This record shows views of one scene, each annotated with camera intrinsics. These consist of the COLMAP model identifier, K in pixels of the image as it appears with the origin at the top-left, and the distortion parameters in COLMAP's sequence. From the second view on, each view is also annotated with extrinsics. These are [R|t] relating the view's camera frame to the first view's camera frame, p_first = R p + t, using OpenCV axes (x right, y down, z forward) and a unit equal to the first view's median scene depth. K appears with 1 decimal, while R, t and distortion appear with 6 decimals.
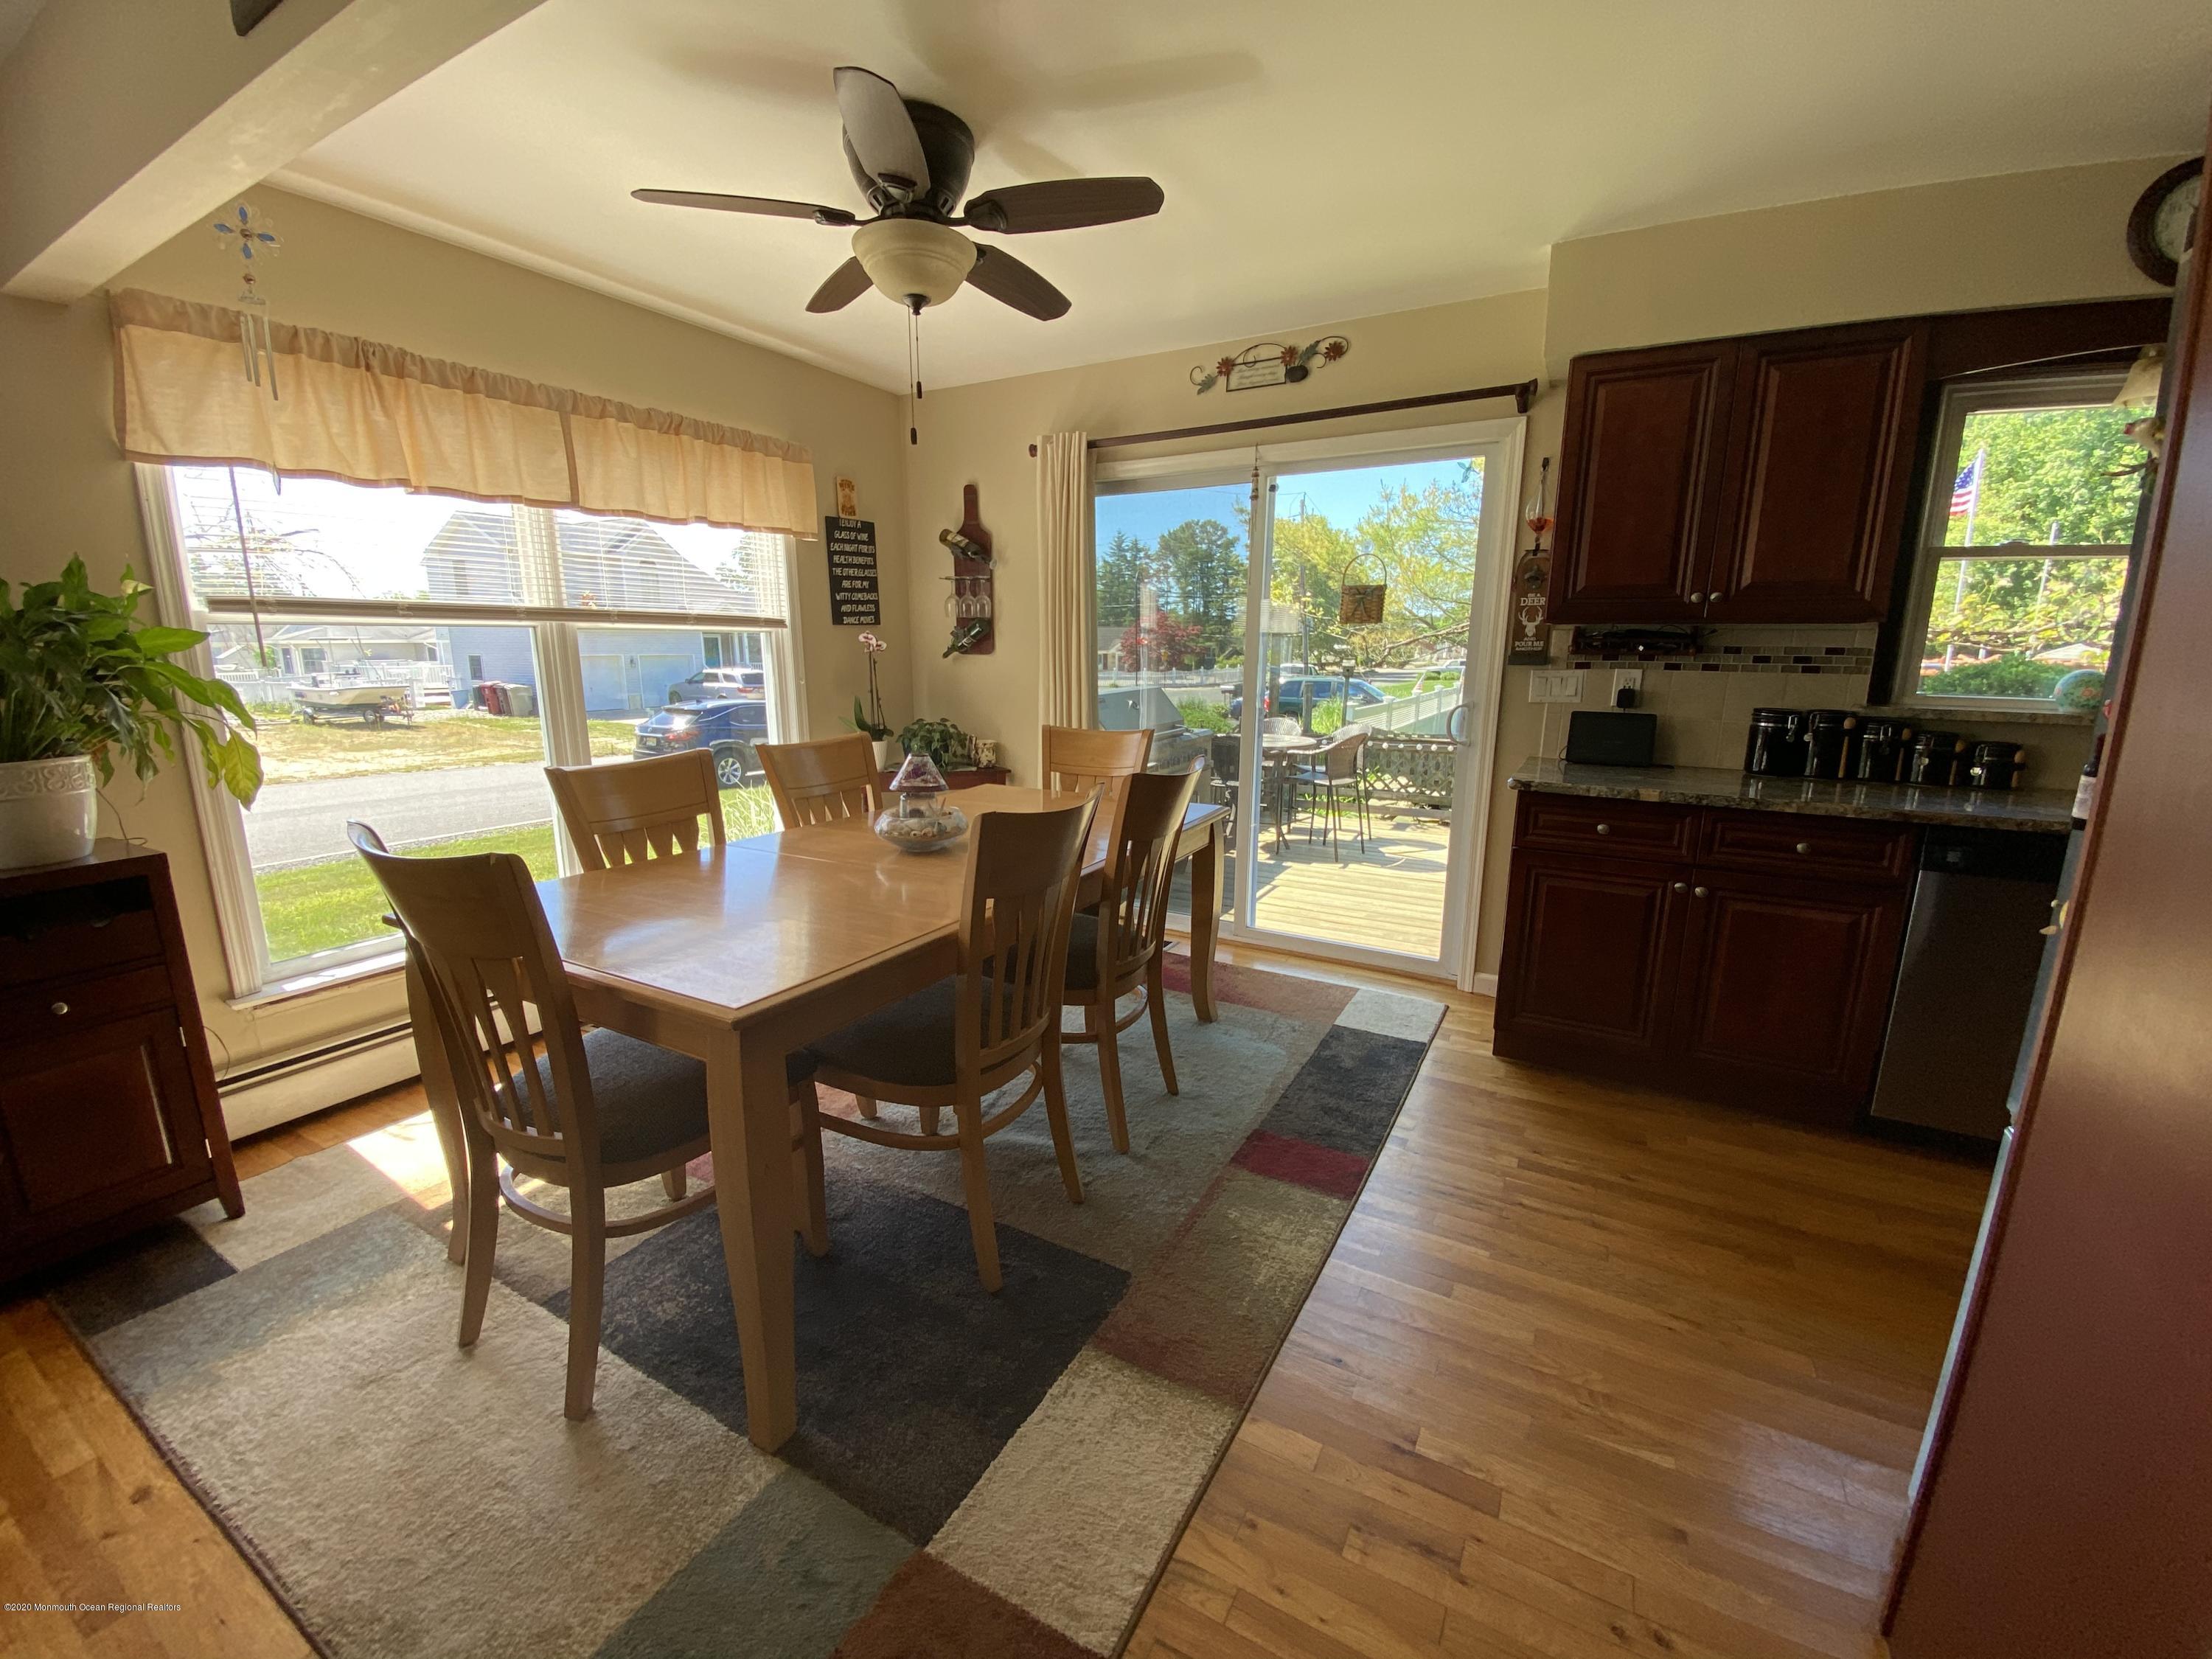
lens RADIAL K [[900.6, 0, 1099.7], [0, 900.6, 832.2], [0, 0, 1]] dist [0.003442, -0.014418]
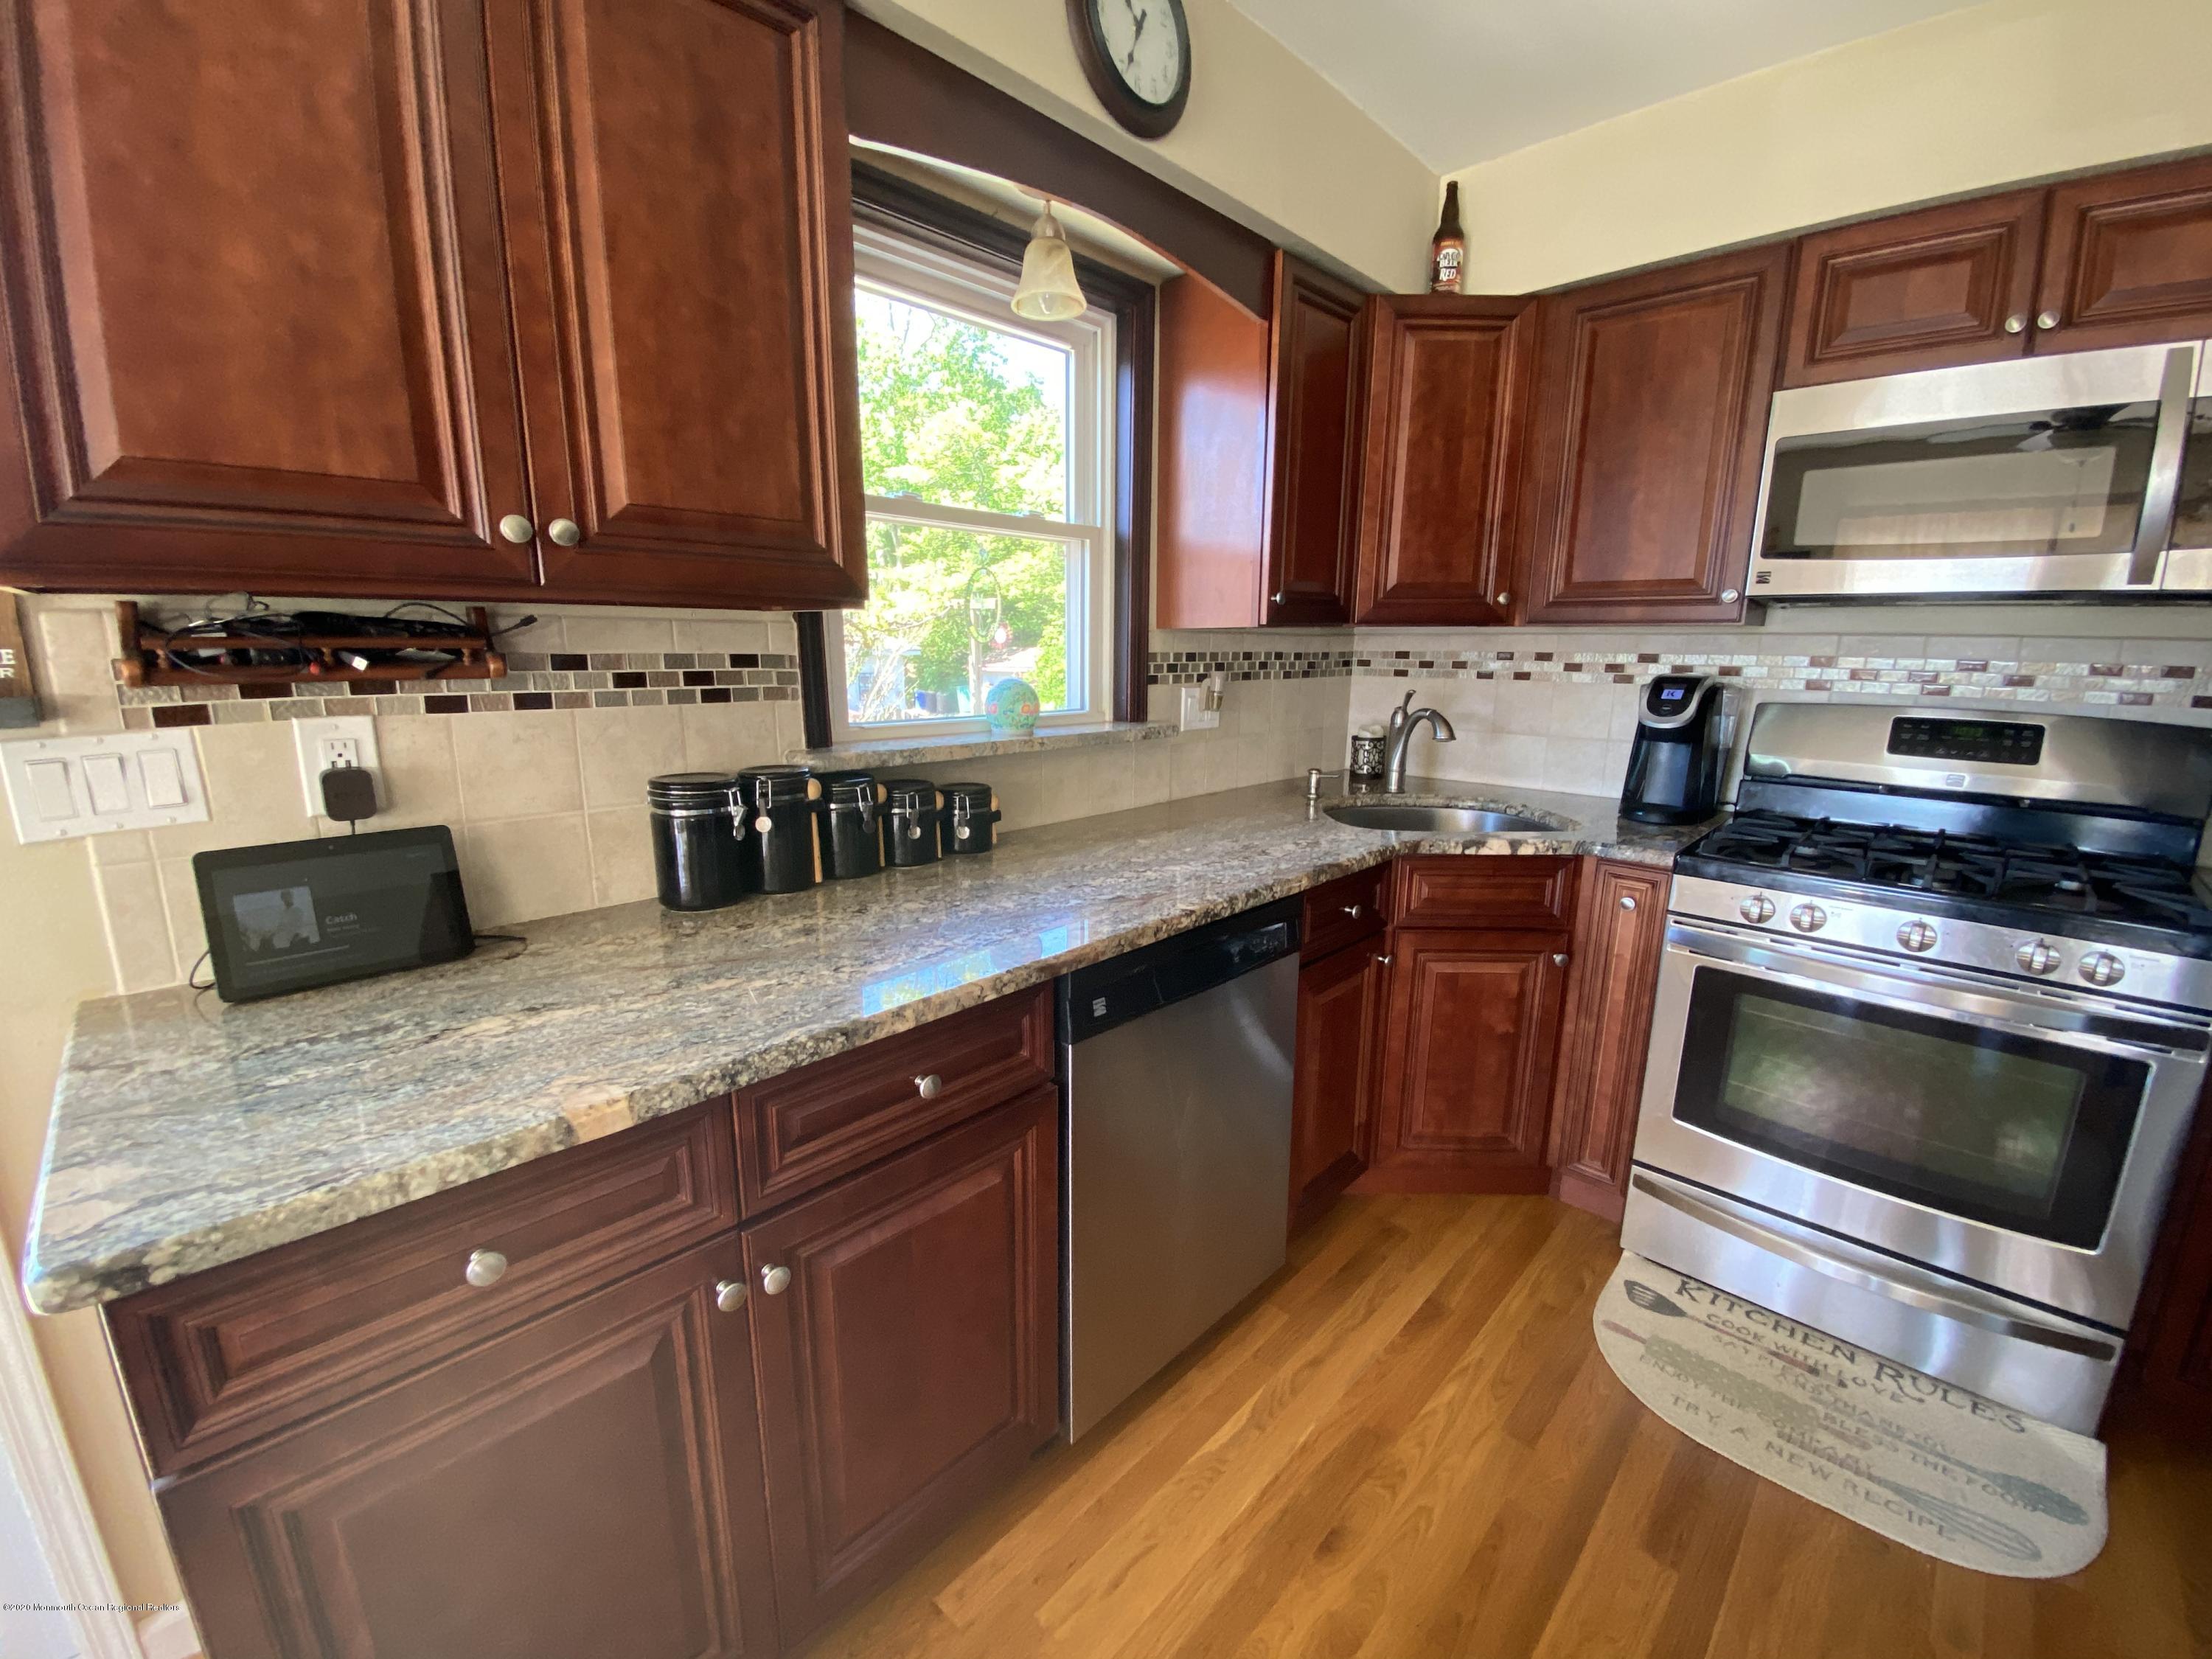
lens RADIAL K [[896.3, 0, 1101.0], [0, 896.3, 832.0], [0, 0, 1]] dist [0.027652, -0.024129]
pose [[0.255564, -0.203659, 0.945098, 0.271649], [0.192976, 0.968635, 0.156548, -0.118438], [-0.947337, 0.142373, 0.286850, 0.532504]]
